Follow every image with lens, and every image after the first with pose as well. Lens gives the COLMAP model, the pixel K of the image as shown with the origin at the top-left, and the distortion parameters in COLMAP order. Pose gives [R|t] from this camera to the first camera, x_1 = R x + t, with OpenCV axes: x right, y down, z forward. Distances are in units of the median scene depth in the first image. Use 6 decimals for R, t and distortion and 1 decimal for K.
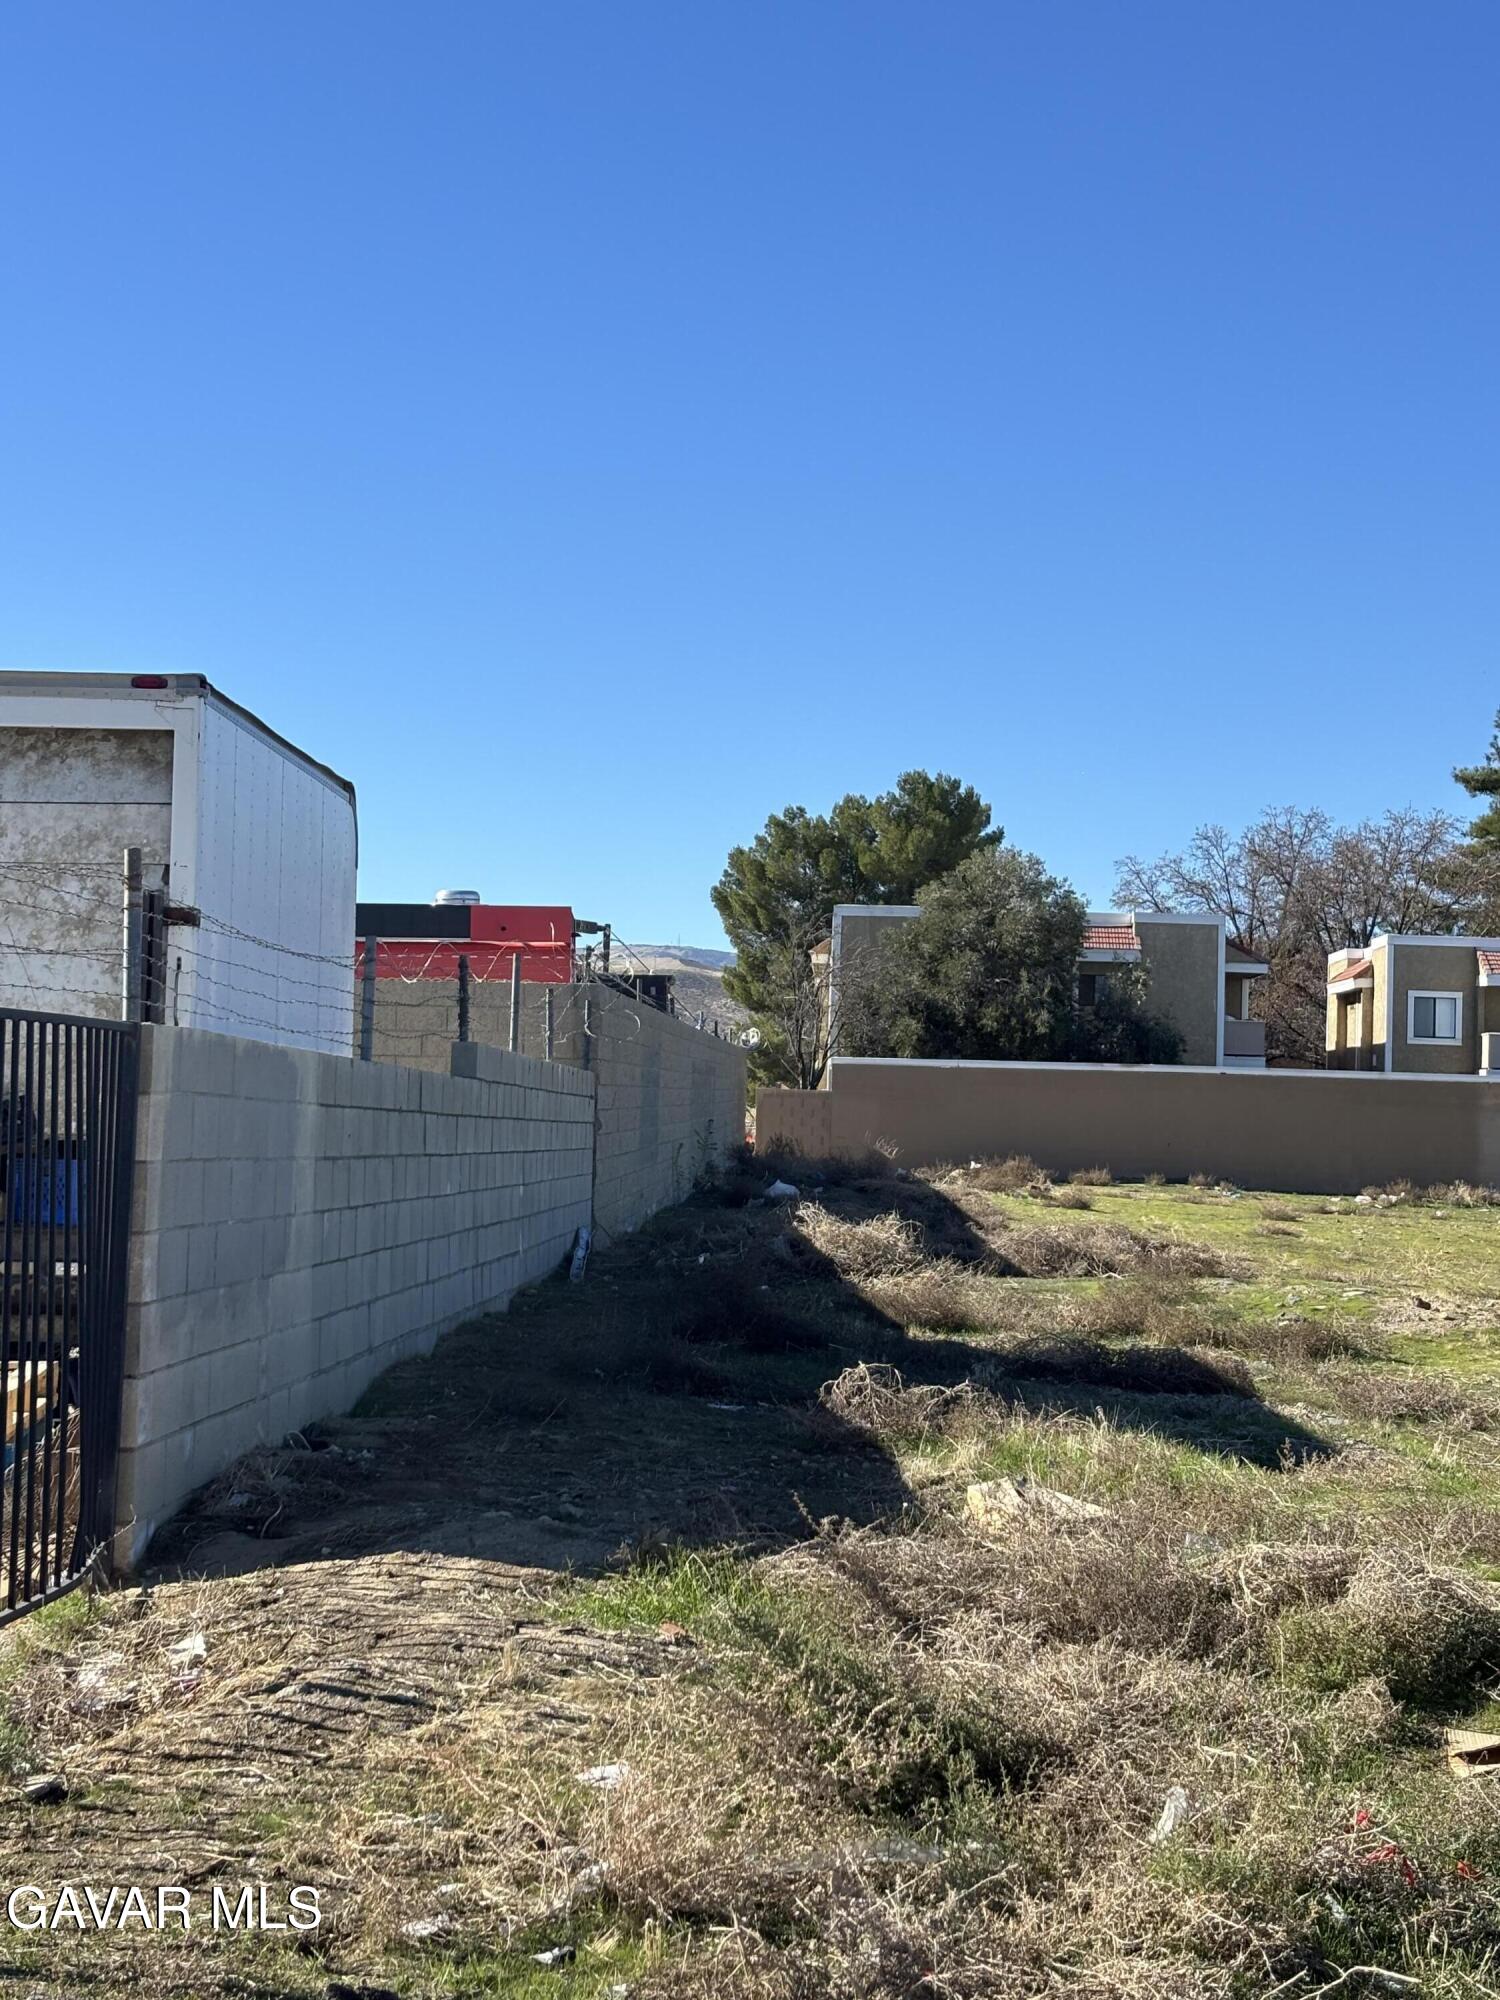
lens RADIAL K [[3003.0, 0, 615.9], [0, 3003.0, 937.4], [0, 0, 1]] dist [0.025587, -0.195029]
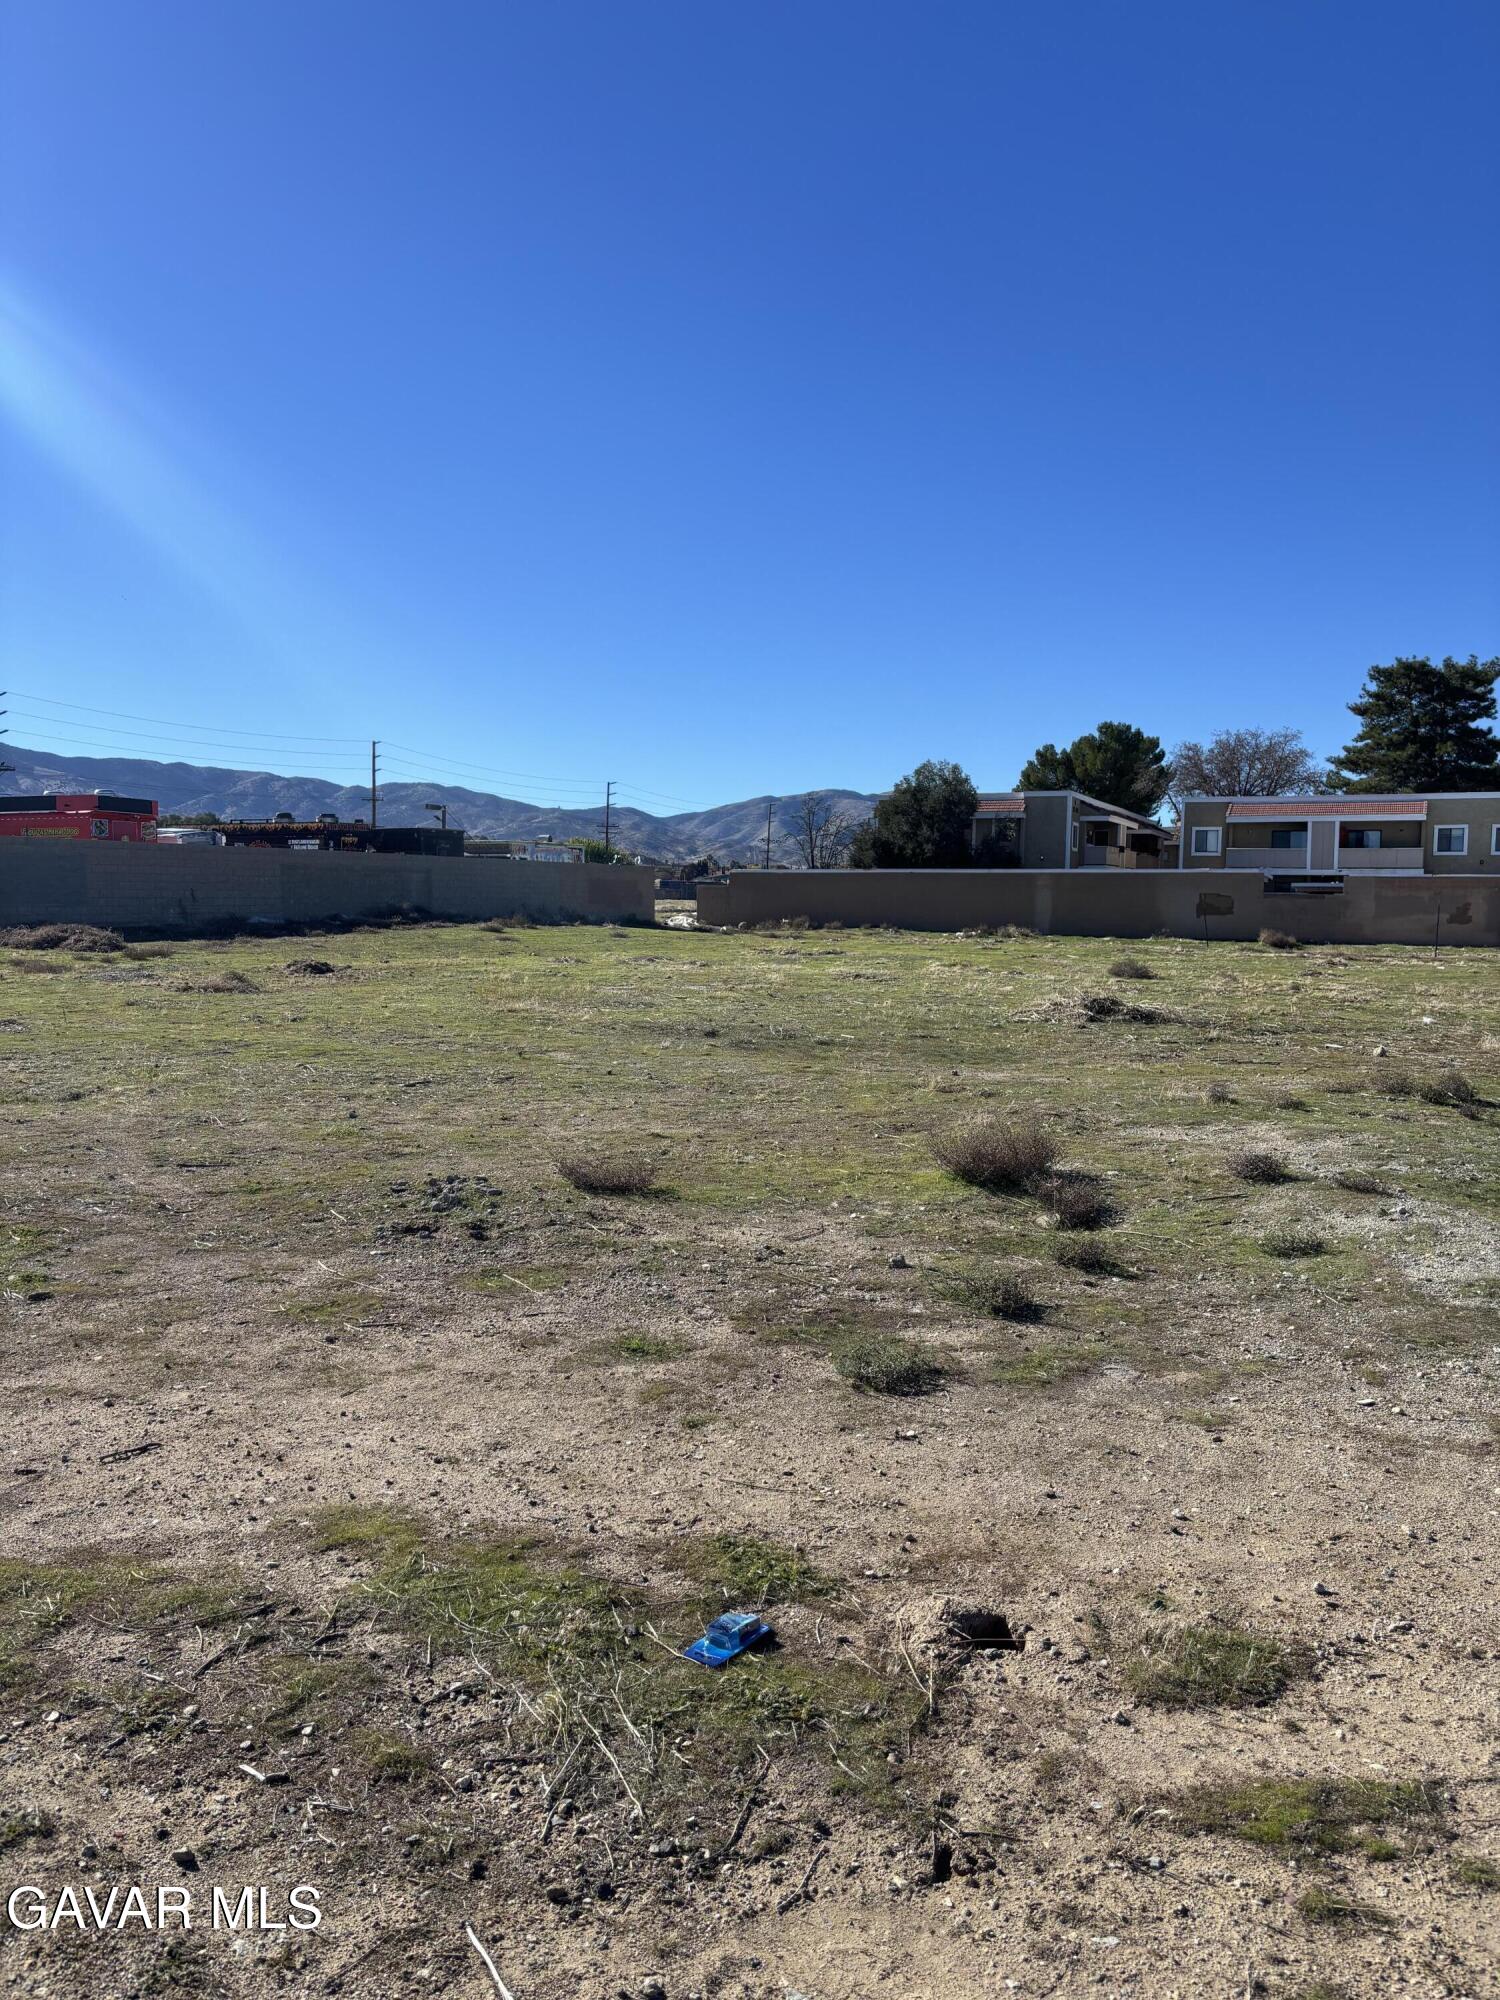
lens RADIAL K [[1477.7, 0, 750.4], [0, 1477.7, 1010.3], [0, 0, 1]] dist [0.063639, -0.153238]
pose [[0.940280, 0.008085, -0.340306, 0.783845], [0.033514, 0.992662, 0.116182, 0.034994], [0.338748, -0.120648, 0.933110, 0.085059]]
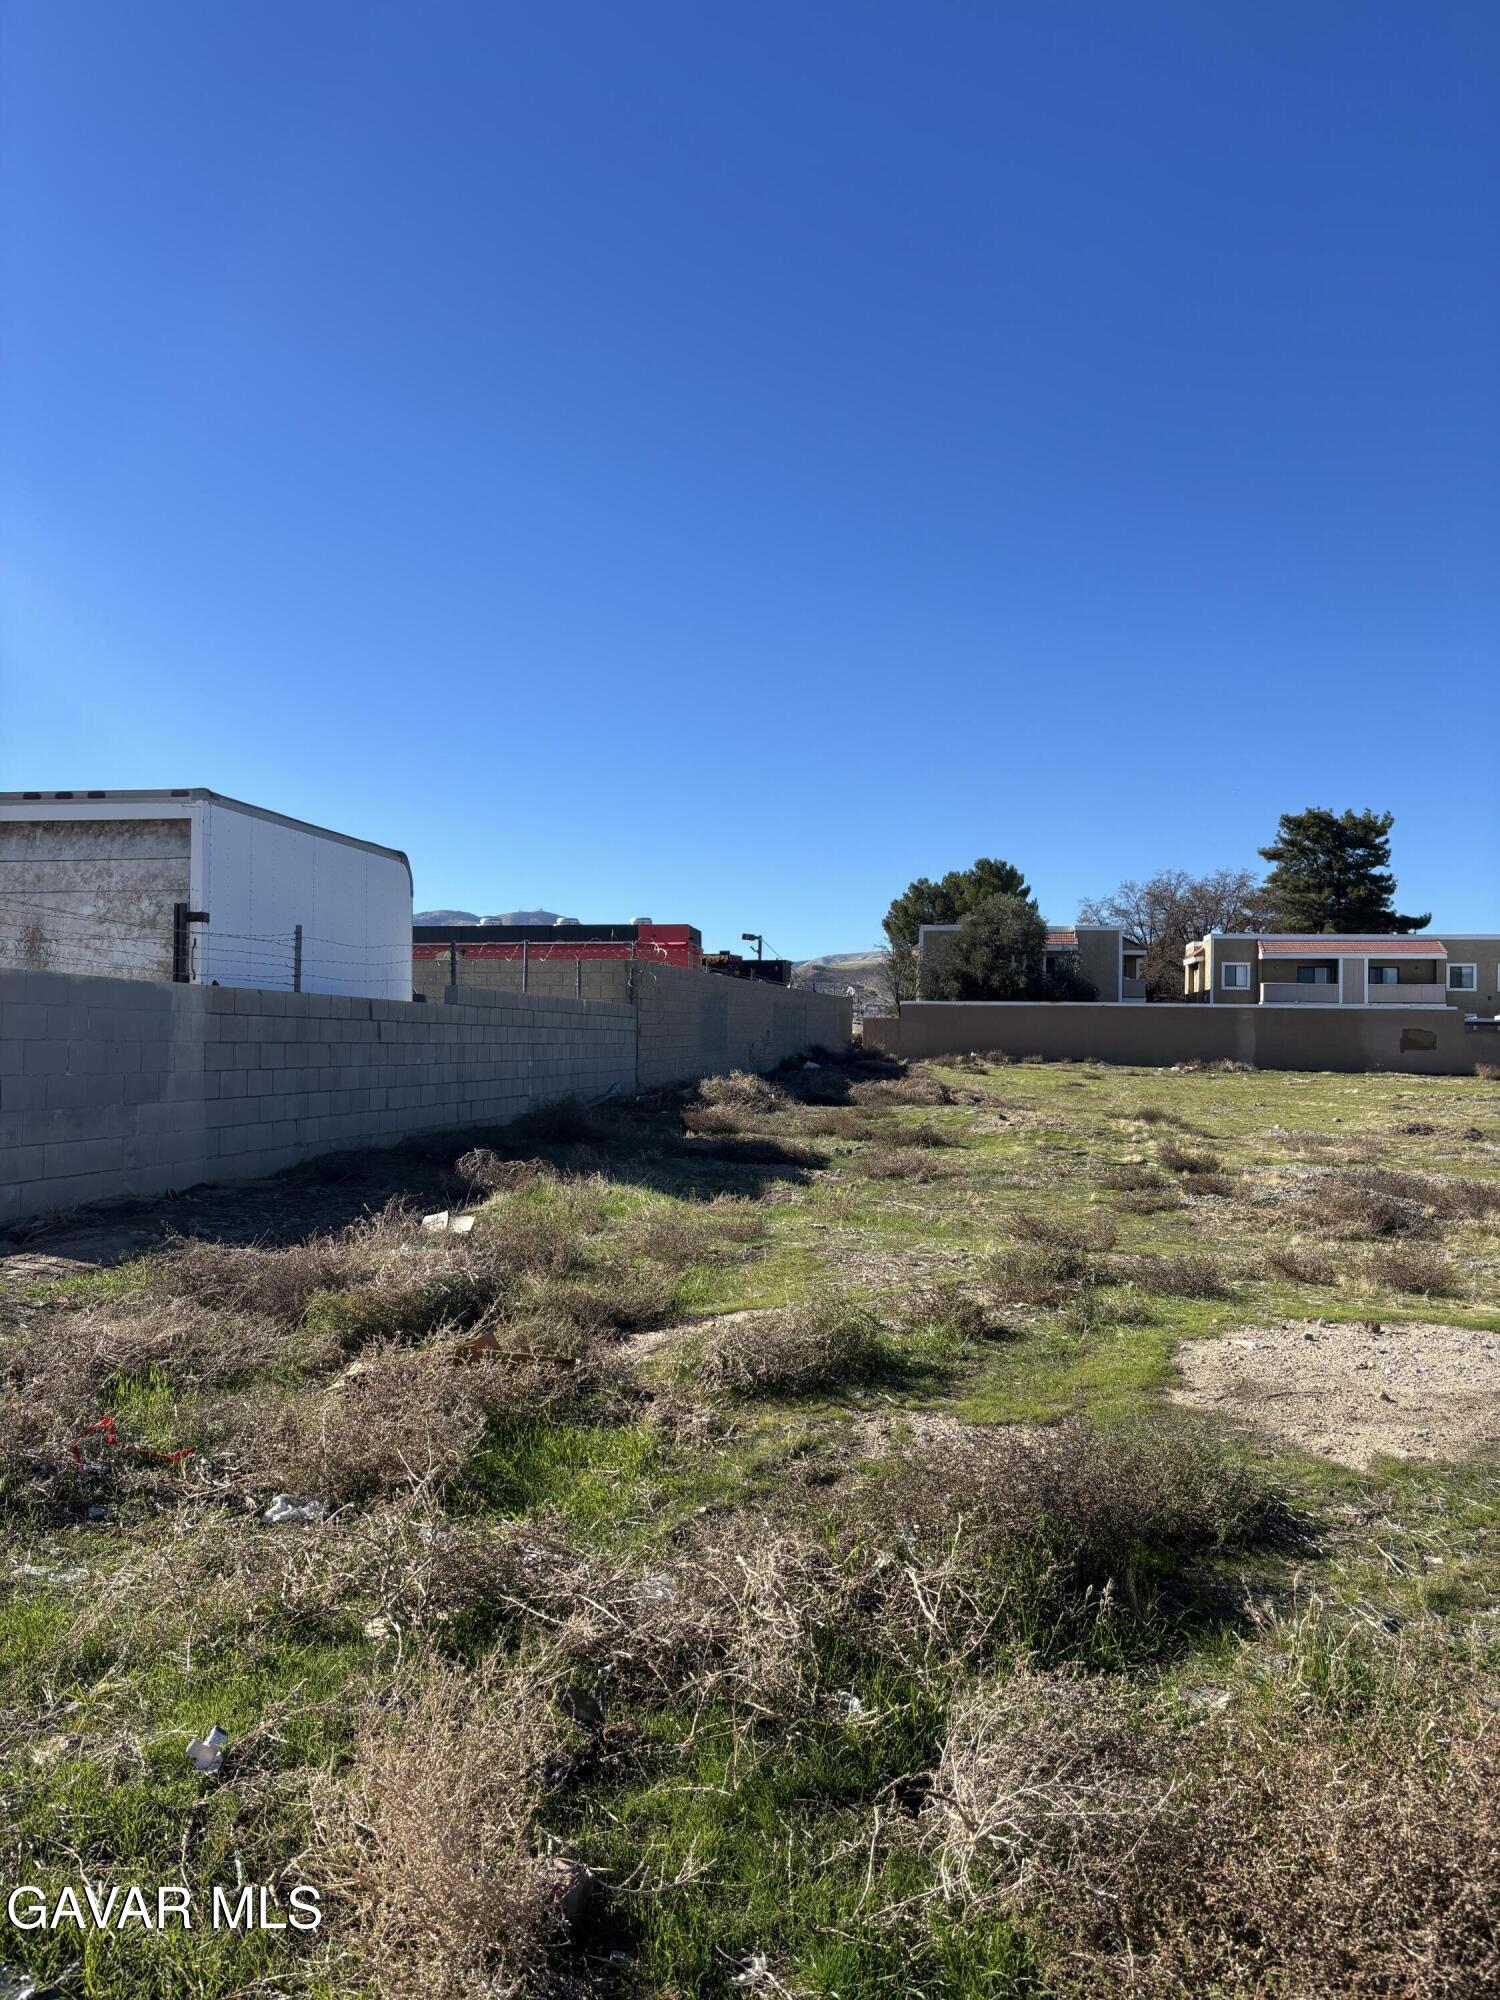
lens RADIAL K [[1461.5, 0, 680.0], [0, 1461.5, 1032.9], [0, 0, 1]] dist [0.002518, -0.126839]
pose [[0.991197, -0.016462, -0.131370, 0.097169], [0.023848, 0.998210, 0.054853, 0.007996], [0.130232, -0.057503, 0.989815, 0.045464]]
